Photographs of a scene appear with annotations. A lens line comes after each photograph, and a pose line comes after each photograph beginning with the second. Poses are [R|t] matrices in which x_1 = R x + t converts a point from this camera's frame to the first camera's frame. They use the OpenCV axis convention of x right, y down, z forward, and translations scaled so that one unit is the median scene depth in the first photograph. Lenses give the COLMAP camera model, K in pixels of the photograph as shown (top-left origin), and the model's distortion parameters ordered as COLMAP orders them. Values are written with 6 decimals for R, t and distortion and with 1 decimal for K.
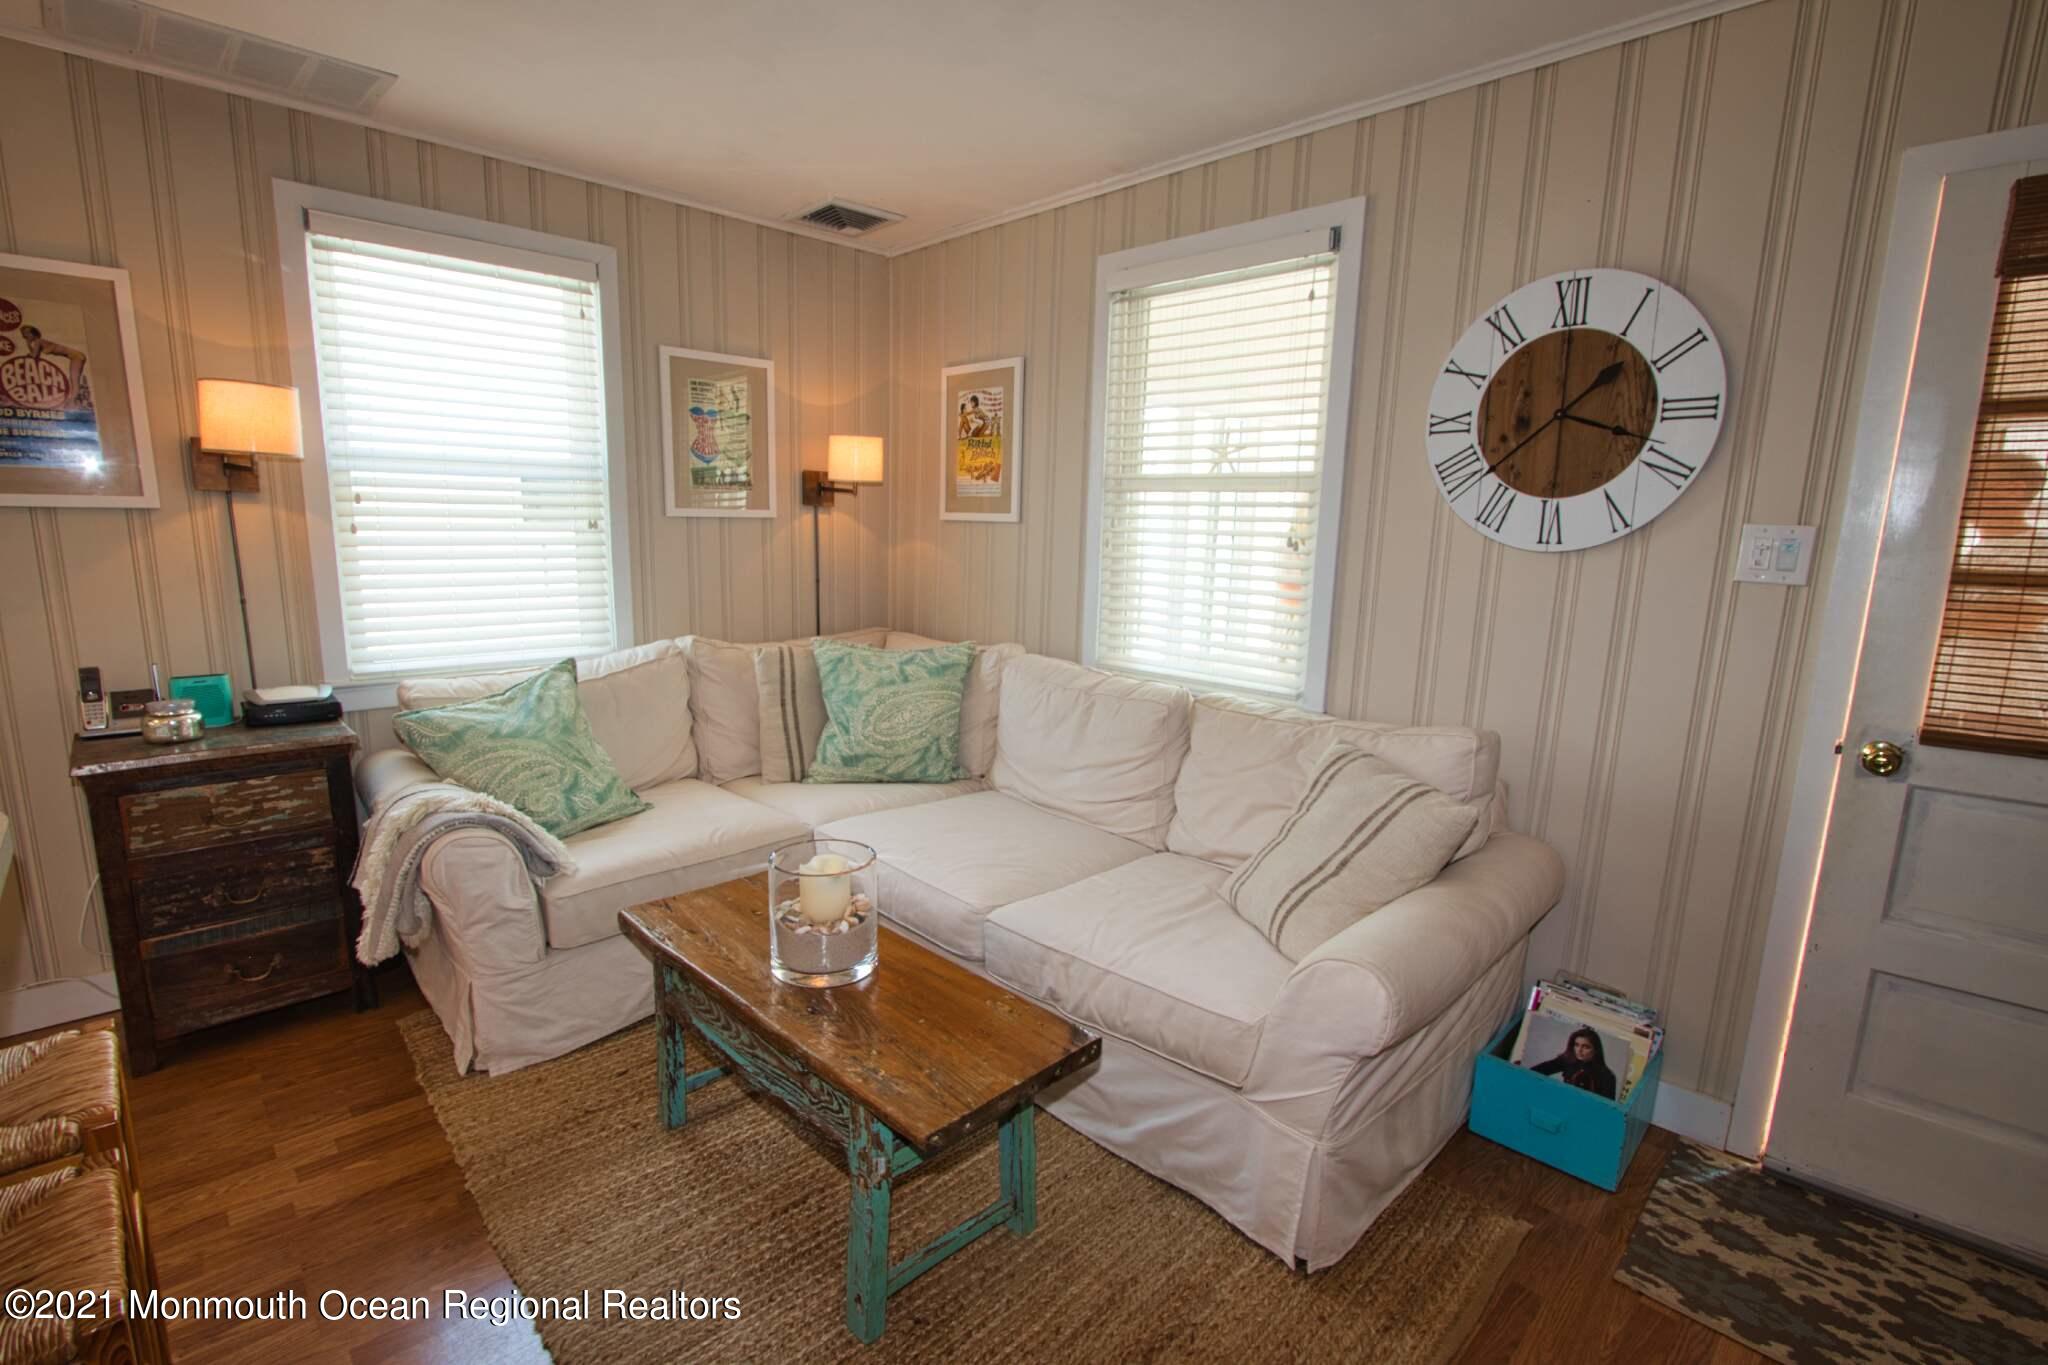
lens RADIAL K [[932.5, 0, 1009.6], [0, 932.5, 690.5], [0, 0, 1]] dist [-0.021617, 0.001923]
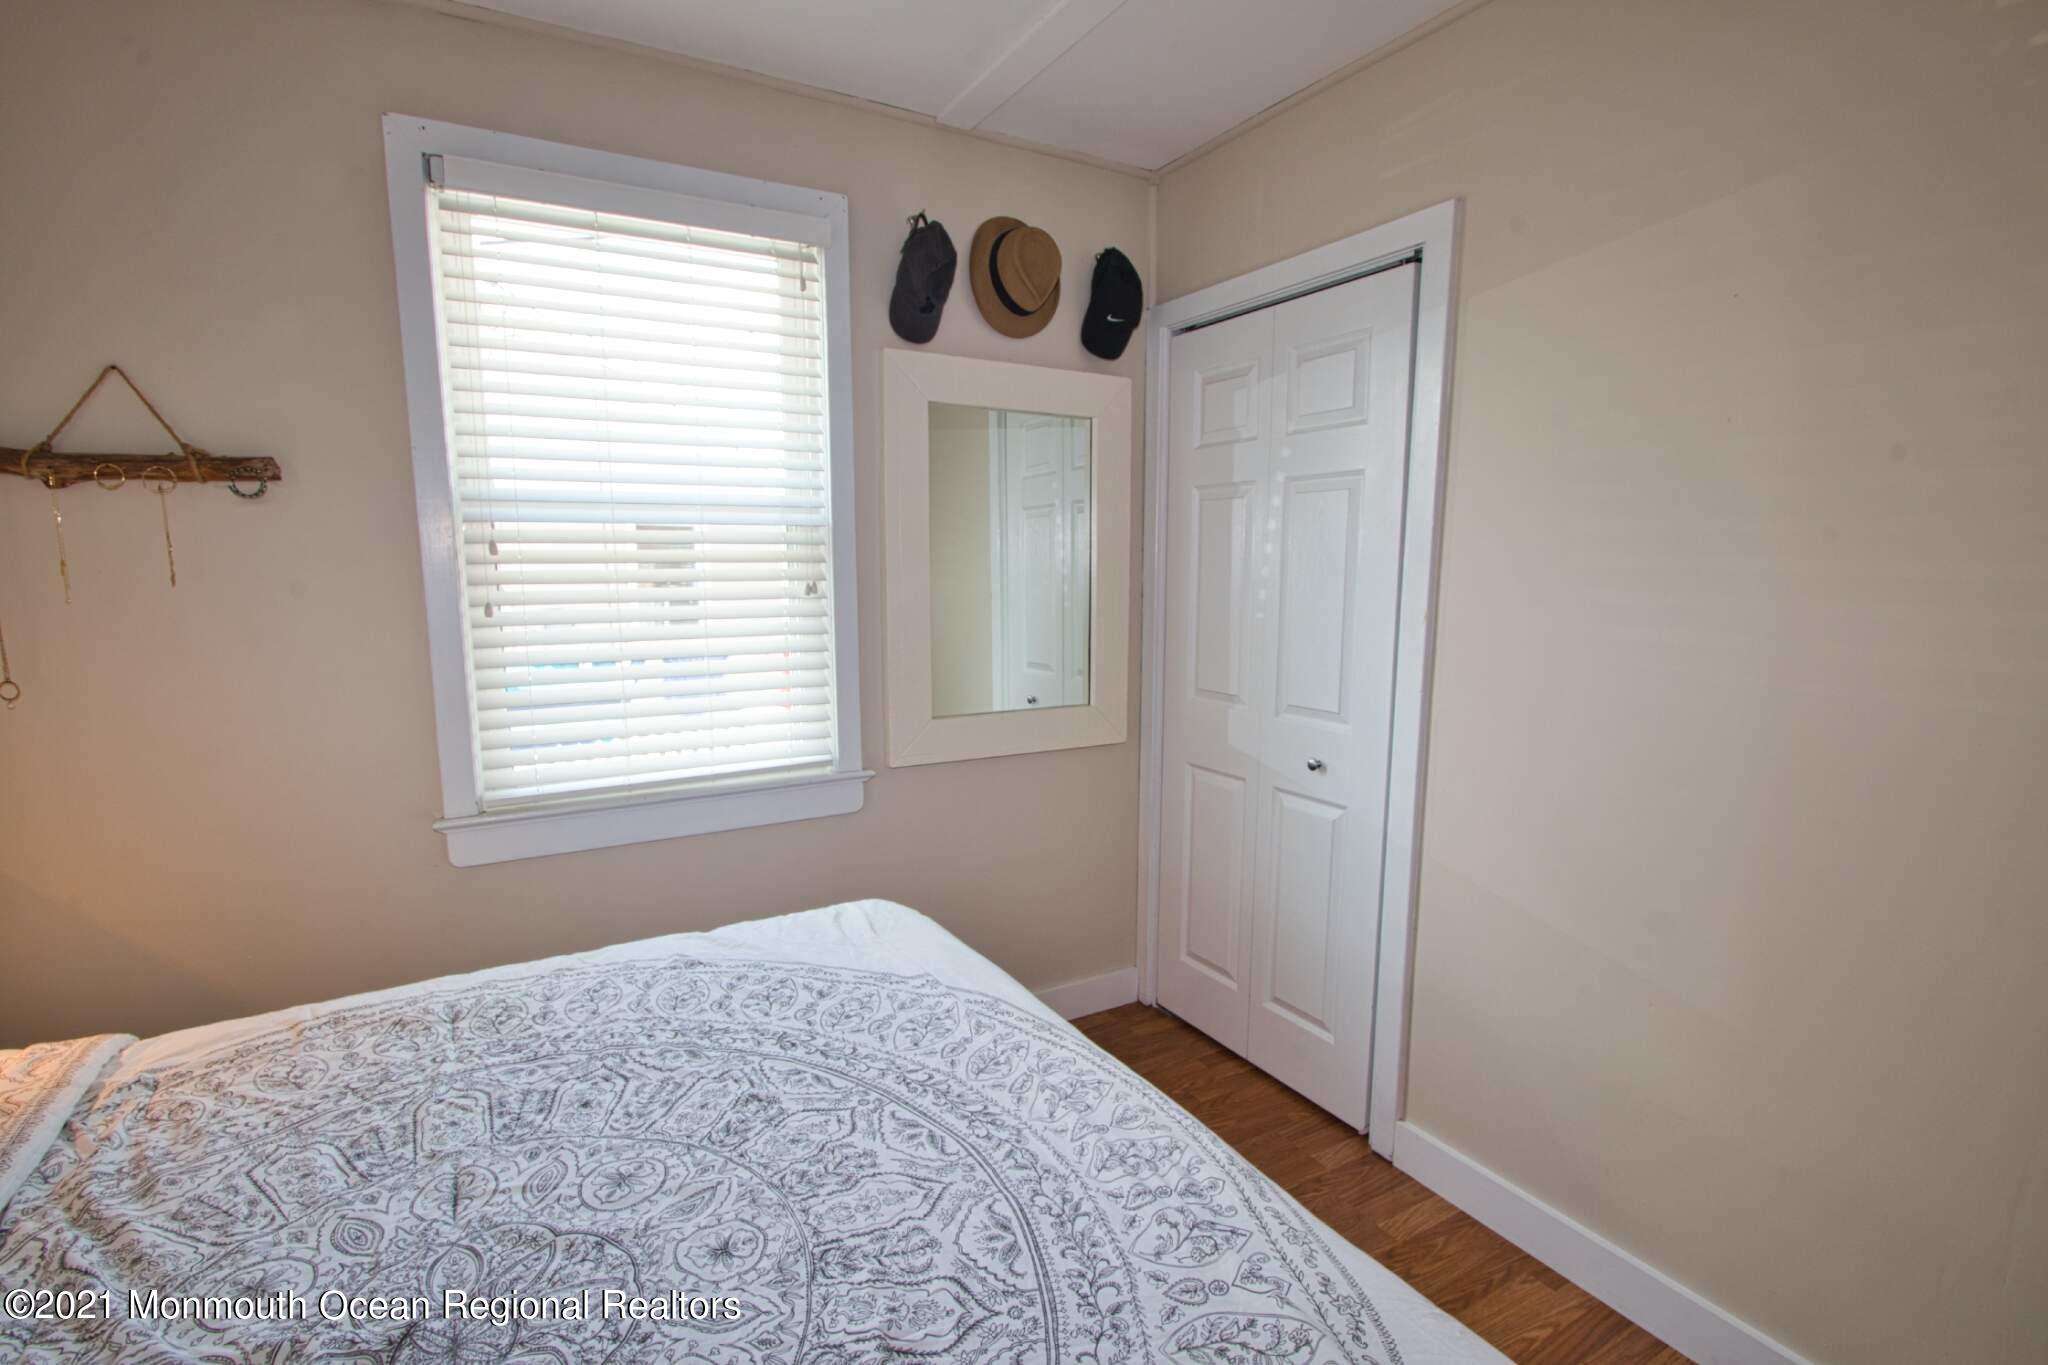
lens RADIAL K [[932.5, 0, 1016.4], [0, 932.5, 696.5], [0, 0, 1]] dist [-0.021617, 0.001923]
pose [[0.965211, 0.016560, -0.260946, -0.116926], [-0.025861, 0.999145, -0.032253, -0.080986], [0.260189, 0.037879, 0.964814, 0.377215]]
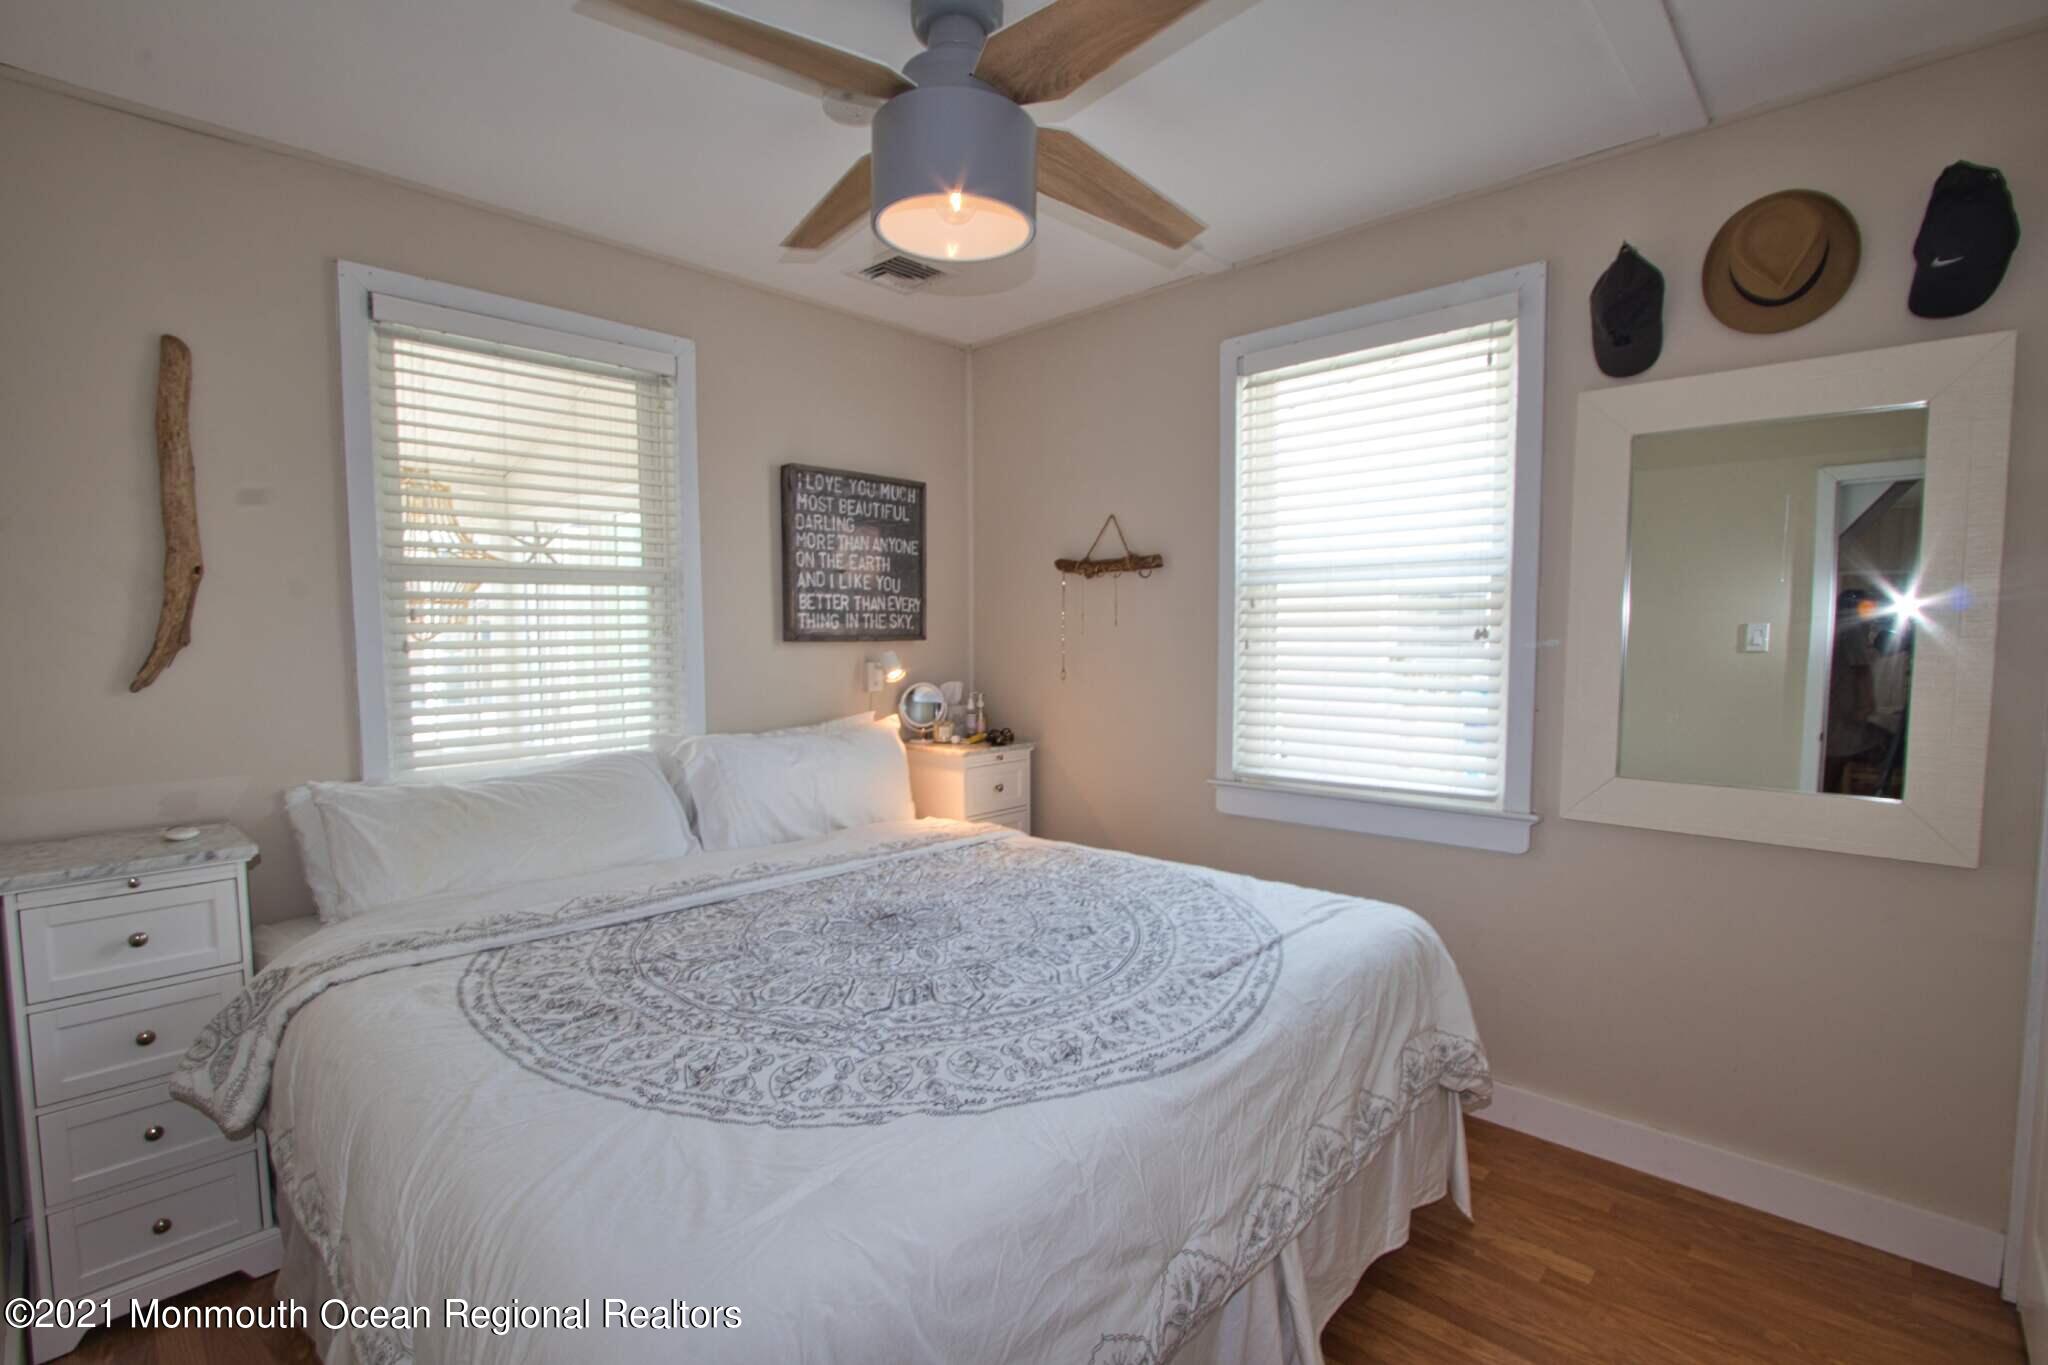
lens RADIAL K [[932.5, 0, 1024.8], [0, 932.5, 694.9], [0, 0, 1]] dist [-0.021617, 0.001923]
pose [[0.045832, 0.046123, -0.997884, 0.309487], [-0.169989, 0.984724, 0.037707, -0.097582], [0.984380, 0.167901, 0.052972, 0.626227]]
